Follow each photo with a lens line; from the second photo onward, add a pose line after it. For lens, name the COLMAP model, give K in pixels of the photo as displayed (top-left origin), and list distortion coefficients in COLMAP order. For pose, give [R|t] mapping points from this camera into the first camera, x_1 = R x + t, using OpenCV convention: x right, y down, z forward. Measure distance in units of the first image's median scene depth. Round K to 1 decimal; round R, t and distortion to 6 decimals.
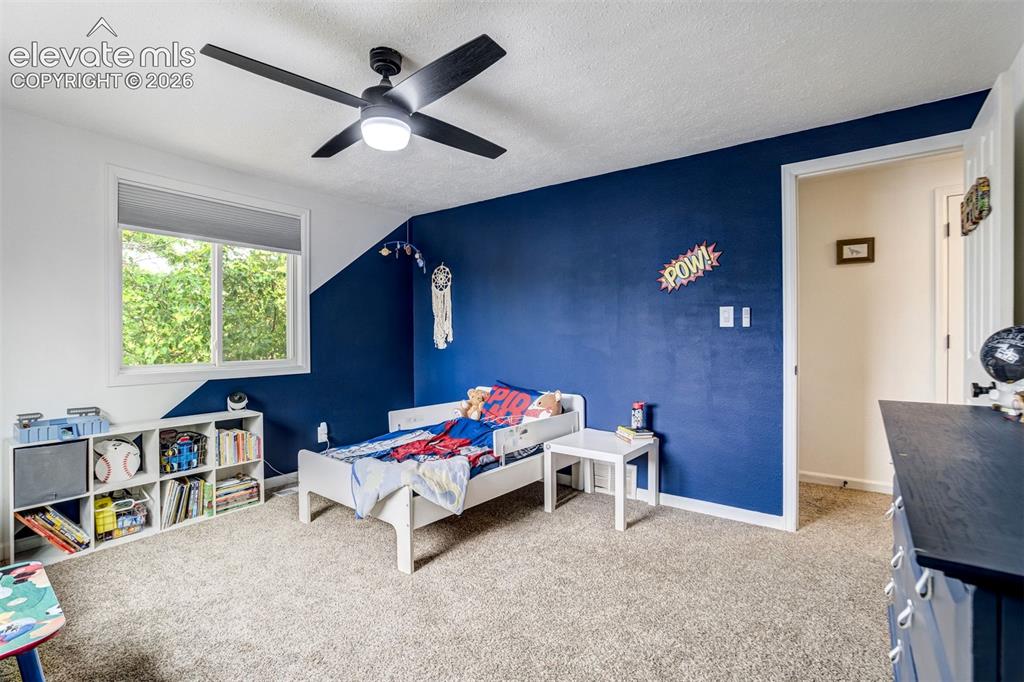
lens RADIAL K [[486.7, 0, 512.0], [0, 486.7, 334.9], [0, 0, 1]] dist [-0.000686, 0.000436]
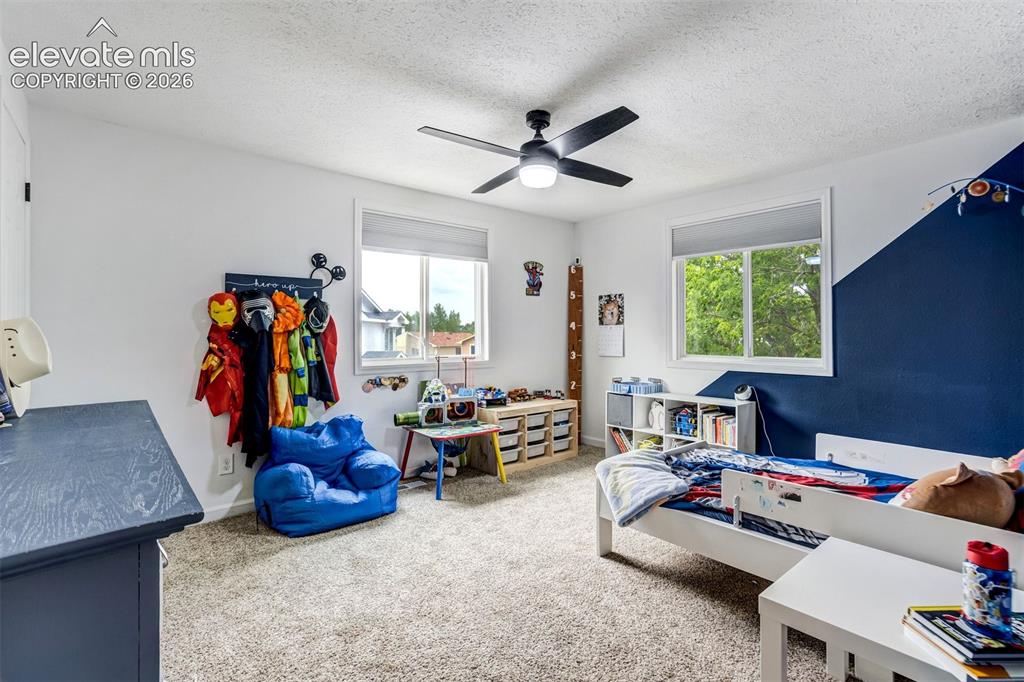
lens RADIAL K [[474.7, 0, 526.8], [0, 474.7, 328.2], [0, 0, 1]] dist [-0.000363, 0.000112]
pose [[-0.187849, -0.010094, -0.982146, 0.671310], [-0.000225, 0.999948, -0.010234, 0.002692], [0.982198, -0.001701, -0.187841, 0.825304]]
